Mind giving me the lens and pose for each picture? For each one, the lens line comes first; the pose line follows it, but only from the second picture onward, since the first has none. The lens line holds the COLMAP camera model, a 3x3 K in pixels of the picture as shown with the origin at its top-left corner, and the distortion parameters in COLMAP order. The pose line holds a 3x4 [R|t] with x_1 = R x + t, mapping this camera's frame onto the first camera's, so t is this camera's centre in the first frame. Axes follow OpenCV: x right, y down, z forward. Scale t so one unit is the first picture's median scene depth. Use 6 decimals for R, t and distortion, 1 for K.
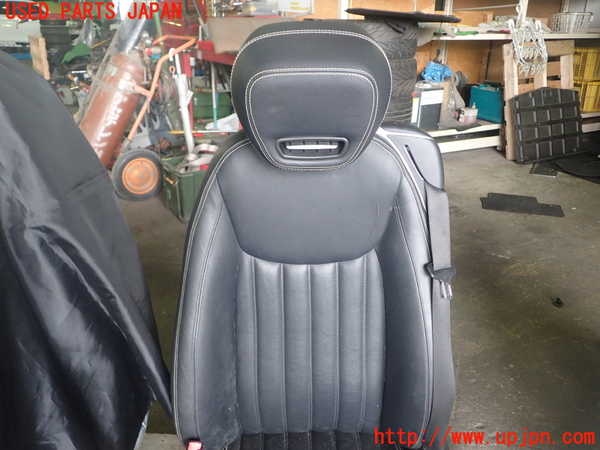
lens RADIAL K [[526.9, 0, 300.0], [0, 526.9, 225.0], [0, 0, 1]] dist [0.002747, -0.007401]
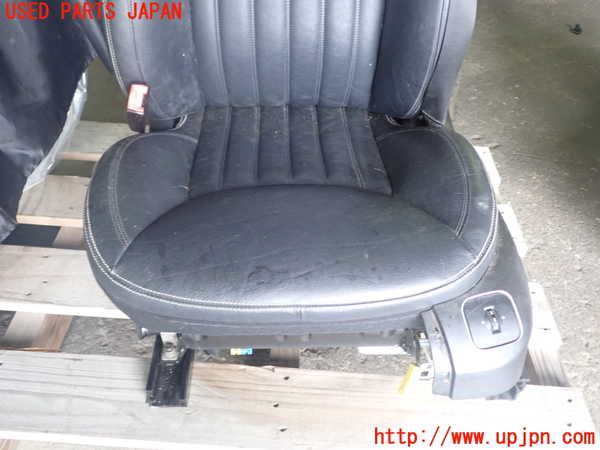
lens RADIAL K [[526.9, 0, 300.0], [0, 526.9, 225.0], [0, 0, 1]] dist [0.002747, -0.007401]
pose [[0.999406, 0.014858, 0.031101, 0.016967], [-0.025448, 0.926652, 0.375059, 0.254264], [-0.023248, -0.375627, 0.926479, 0.153157]]
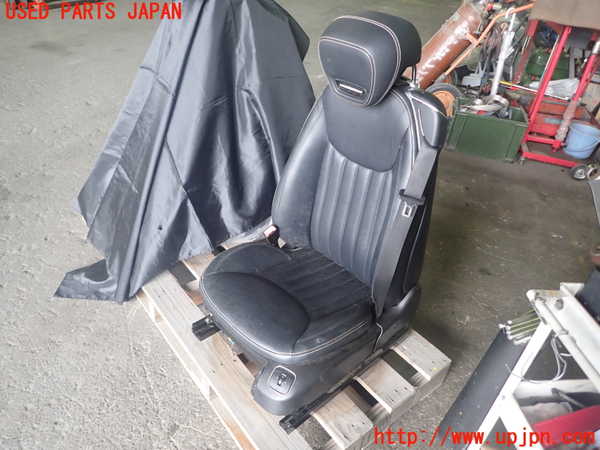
lens RADIAL K [[435.0, 0, 300.0], [0, 435.0, 225.0], [0, 0, 1]] dist [-0.001873, -0.001969]
pose [[0.680189, 0.463118, -0.568211, 0.635243], [-0.355089, 0.886296, 0.297306, -0.081205], [0.641292, -0.000459, 0.767297, -0.129147]]
